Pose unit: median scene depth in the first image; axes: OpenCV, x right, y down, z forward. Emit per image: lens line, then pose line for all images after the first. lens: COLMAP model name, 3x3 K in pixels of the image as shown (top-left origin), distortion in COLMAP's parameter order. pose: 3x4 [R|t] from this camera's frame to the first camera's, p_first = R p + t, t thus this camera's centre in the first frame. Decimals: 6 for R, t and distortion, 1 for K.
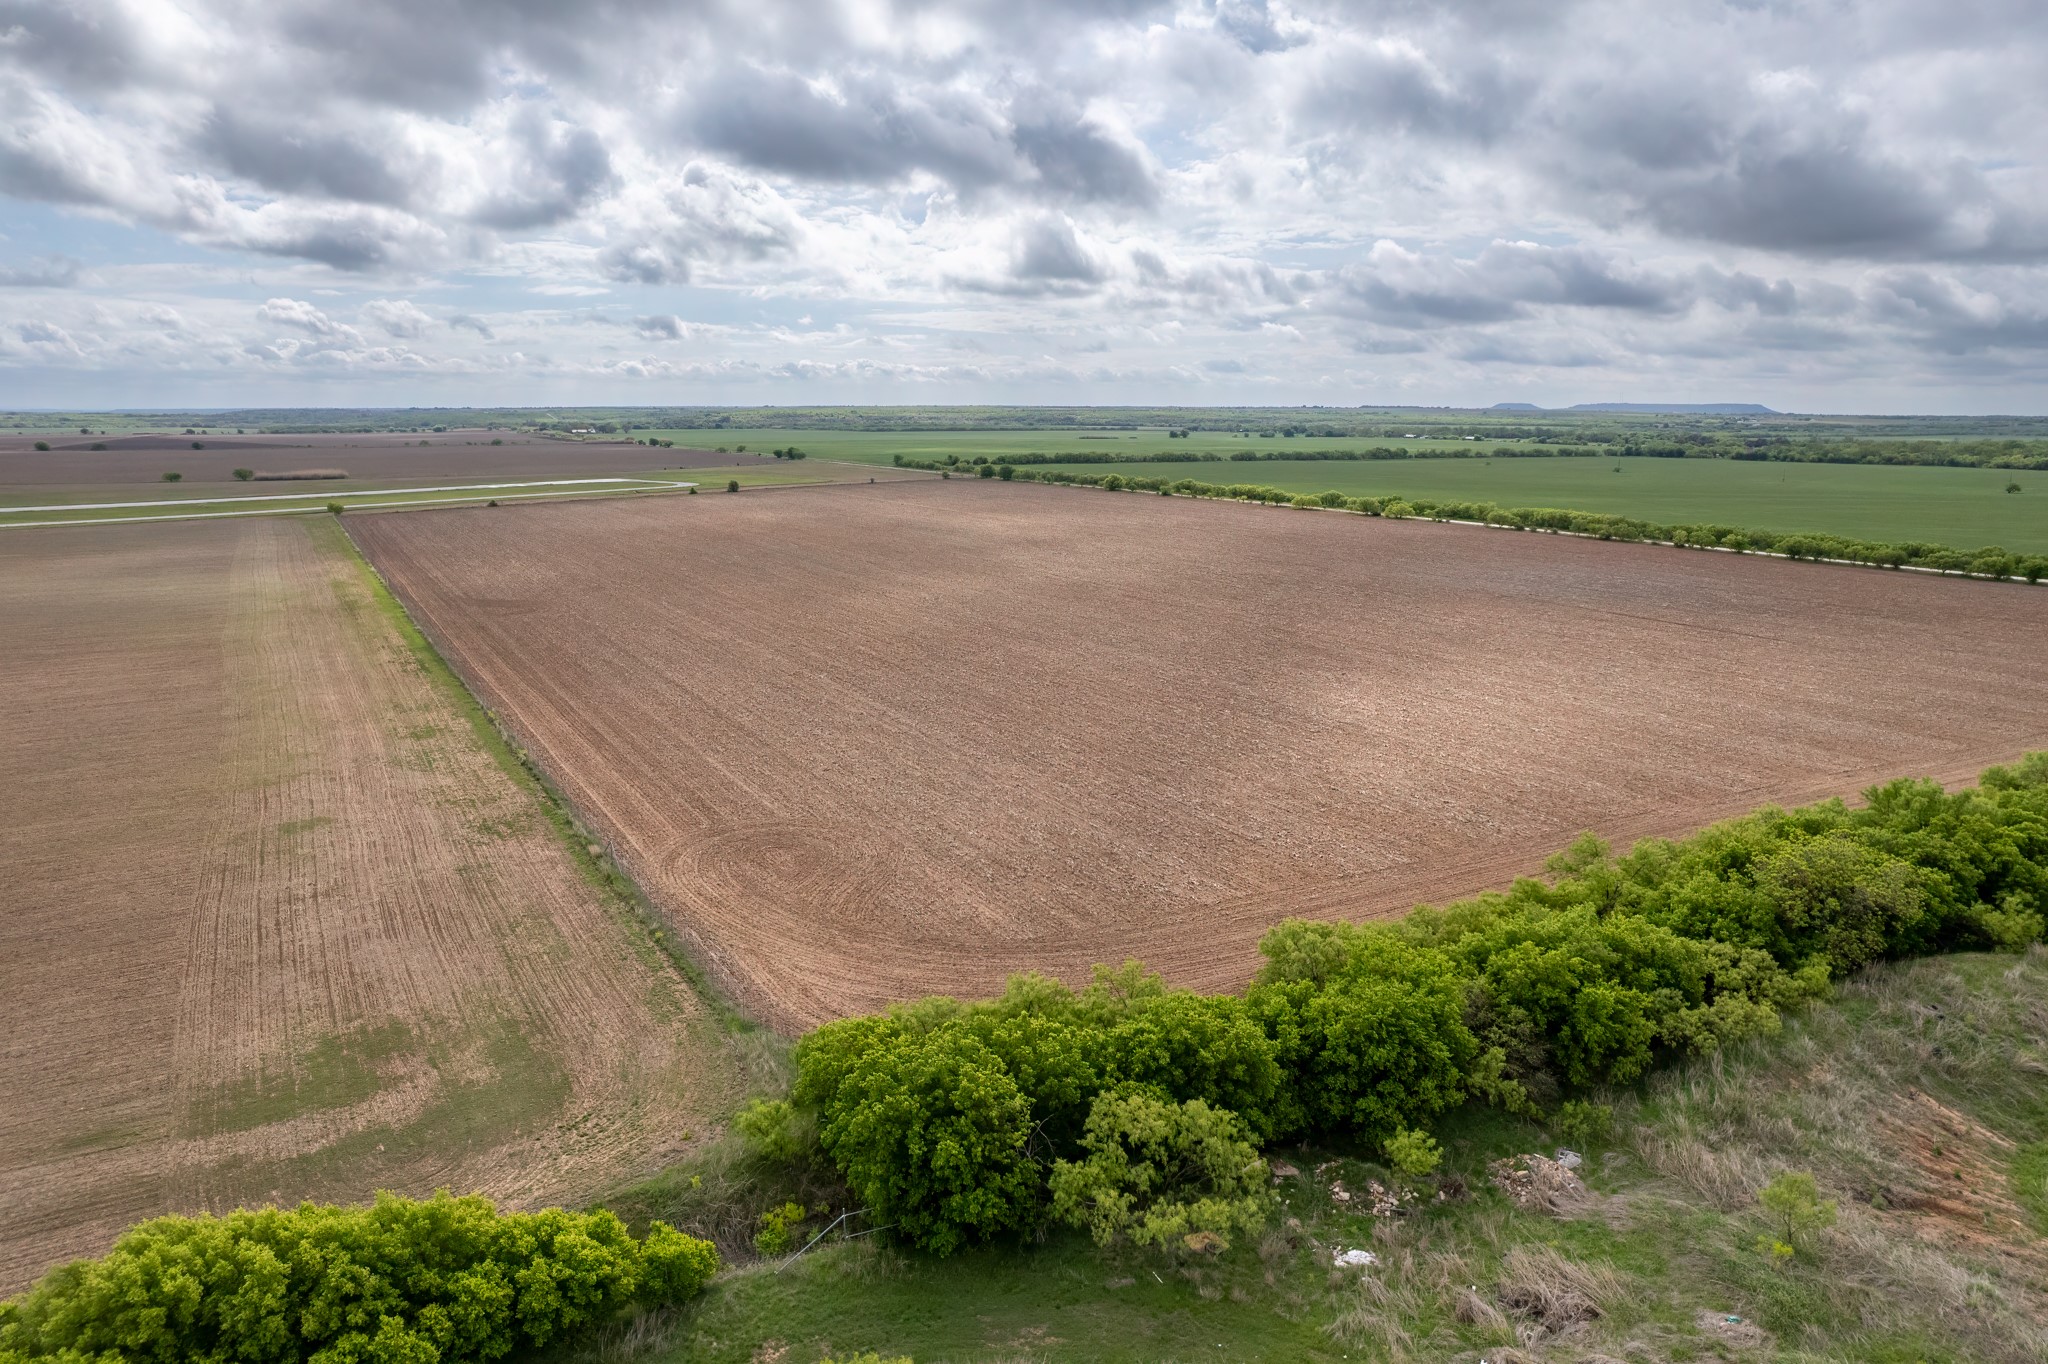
lens RADIAL K [[1316.5, 0, 1033.8], [0, 1316.5, 703.8], [0, 0, 1]] dist [-0.075534, 0.067722]
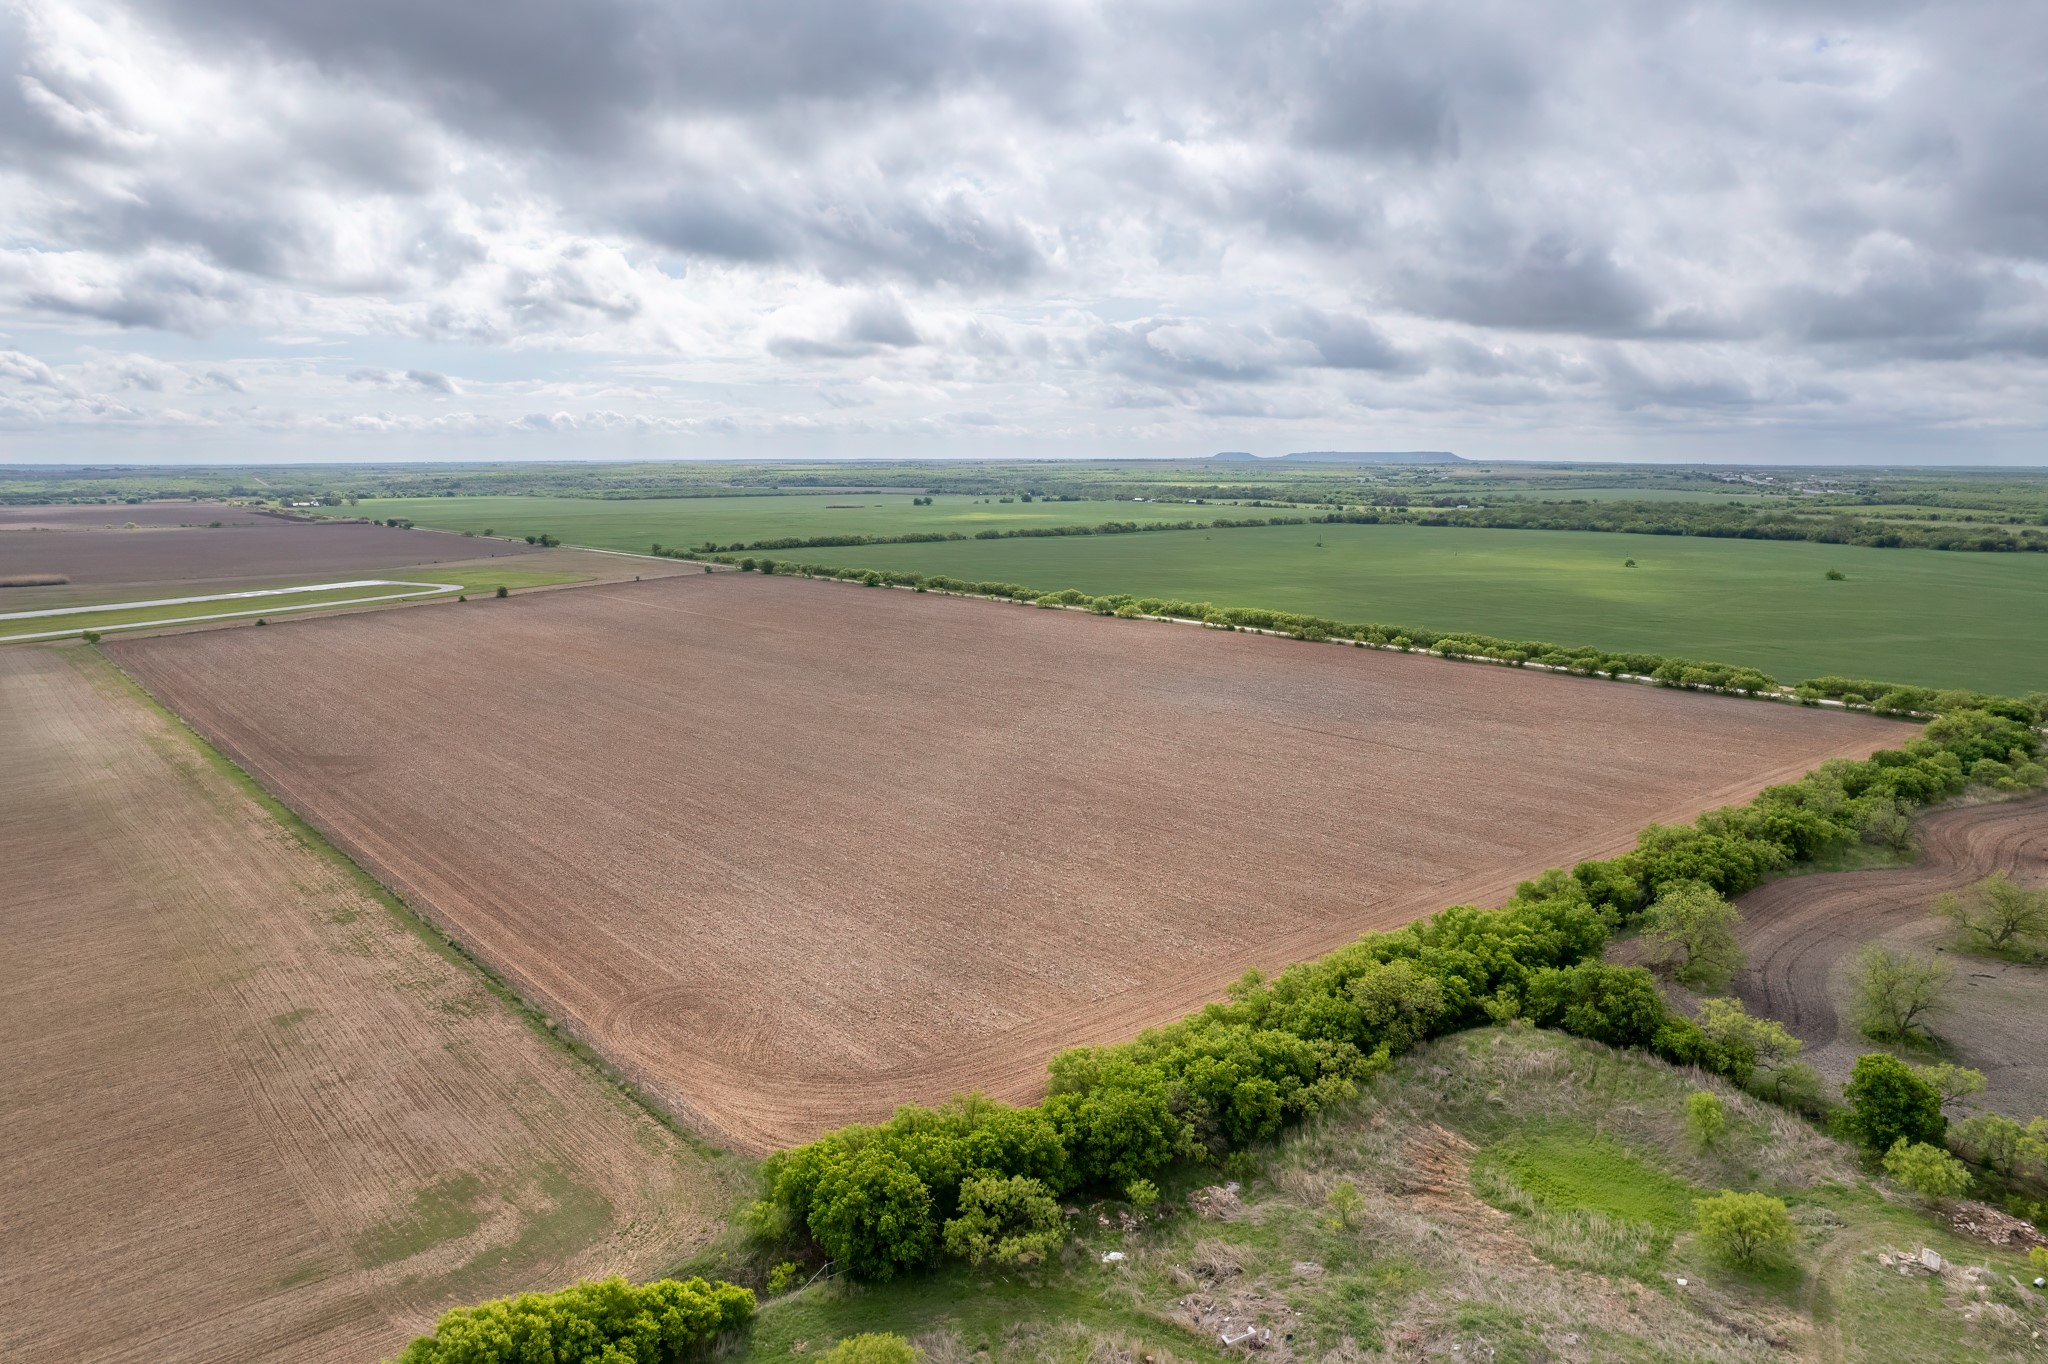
lens RADIAL K [[1316.5, 0, 1025.7], [0, 1316.5, 680.6], [0, 0, 1]] dist [-0.075534, 0.067722]
pose [[0.982130, -0.038421, 0.184241, -0.078105], [0.048001, 0.997702, -0.047819, -0.129898], [-0.181980, 0.055809, 0.981717, -0.356034]]
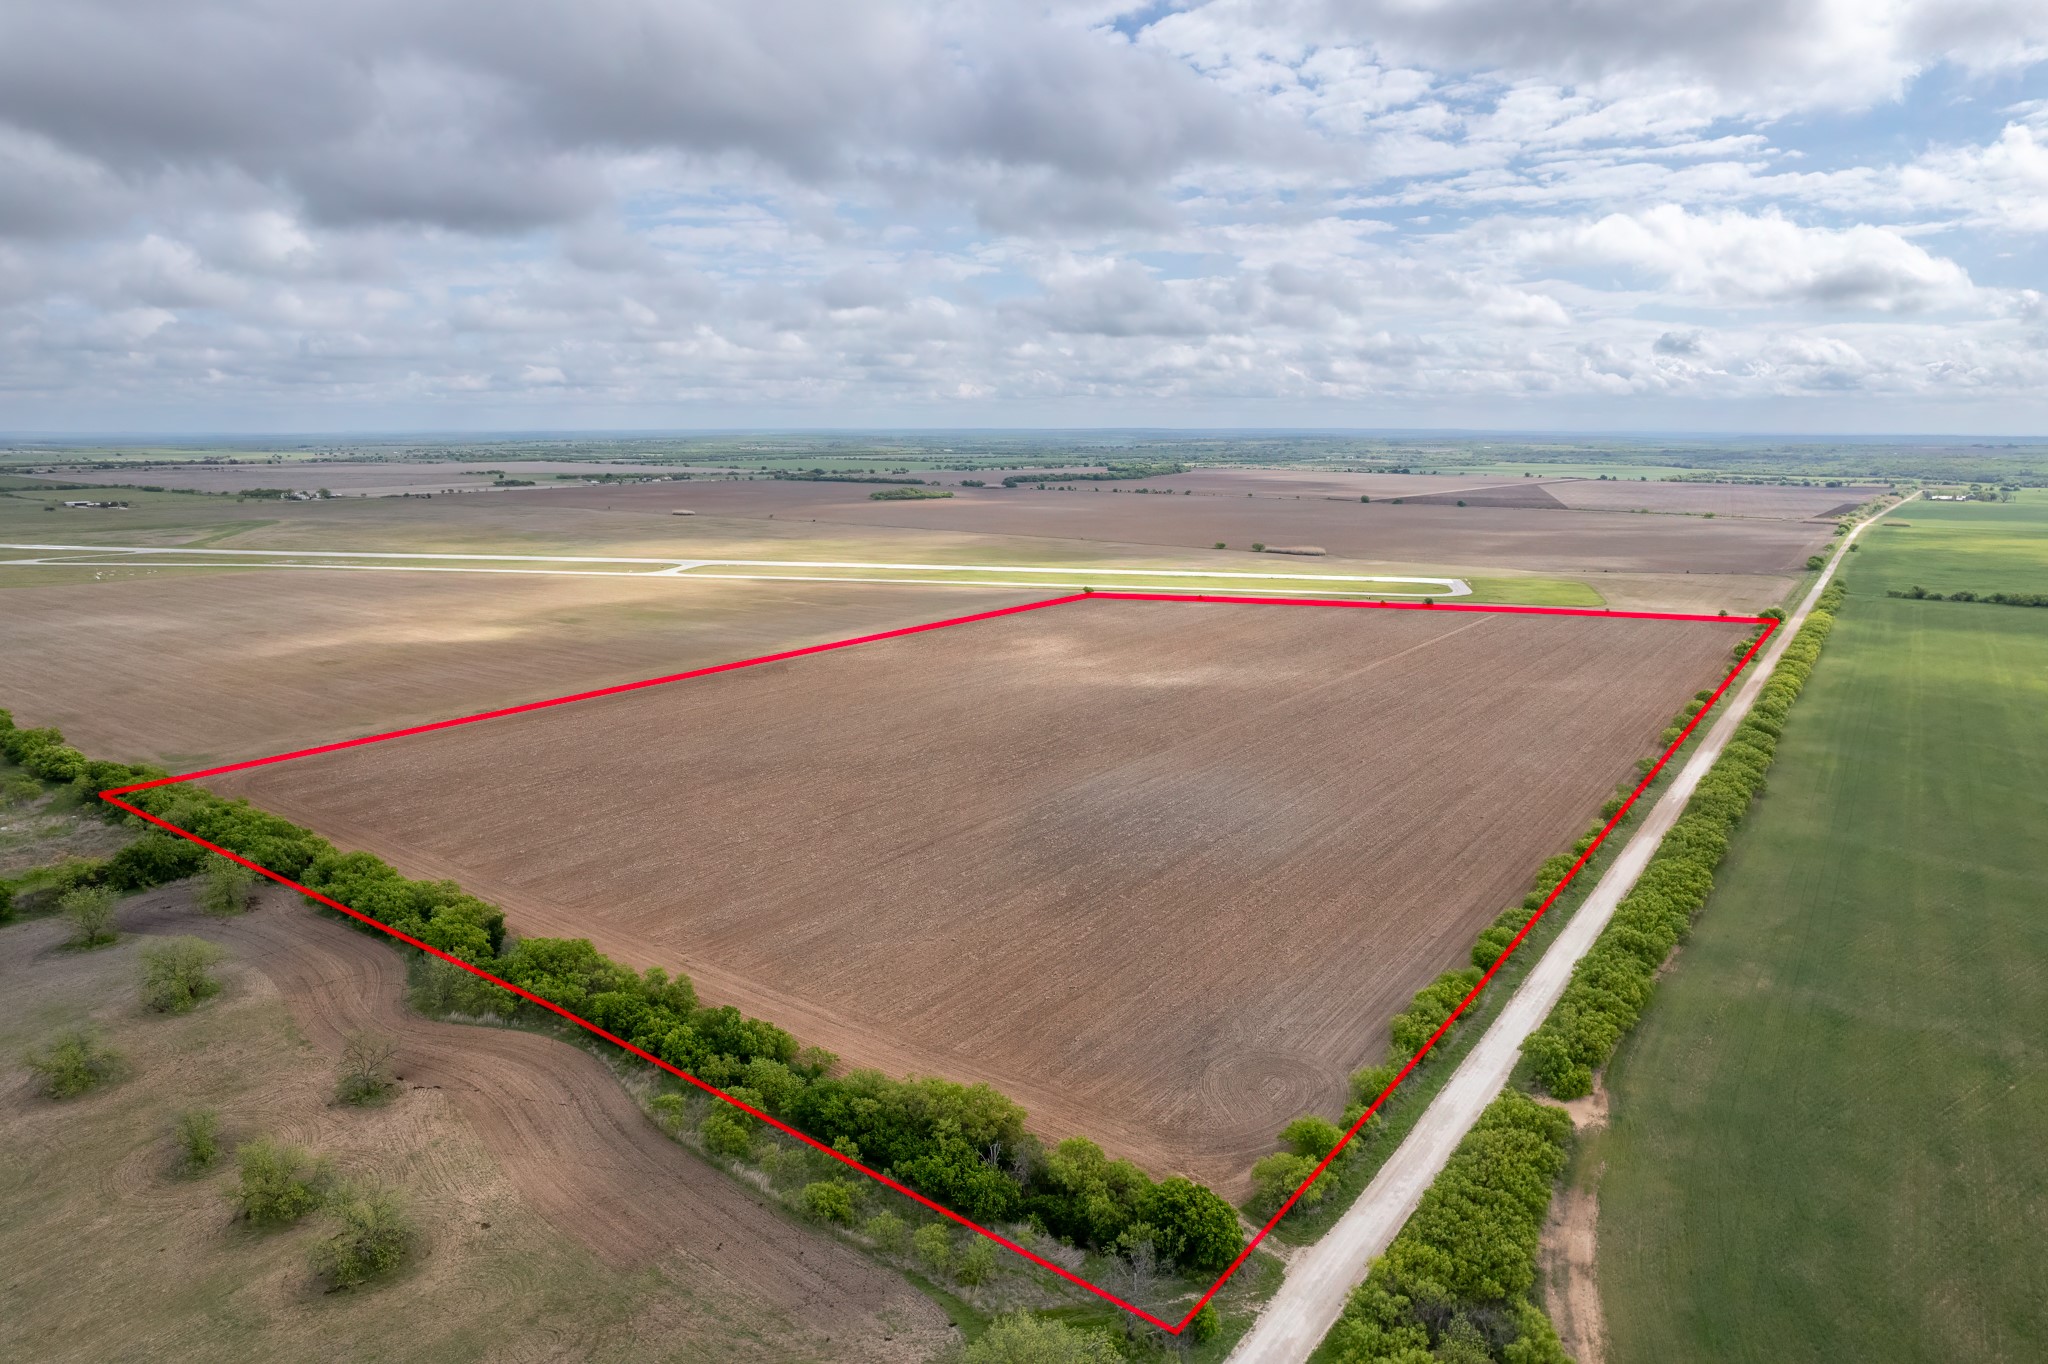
lens RADIAL K [[1316.5, 0, 1038.8], [0, 1316.5, 699.3], [0, 0, 1]] dist [-0.075534, 0.067722]
pose [[0.415940, 0.171372, -0.893099, 3.028455], [-0.192144, 0.976473, 0.097884, -0.616345], [0.888861, 0.130890, 0.439082, 0.980187]]
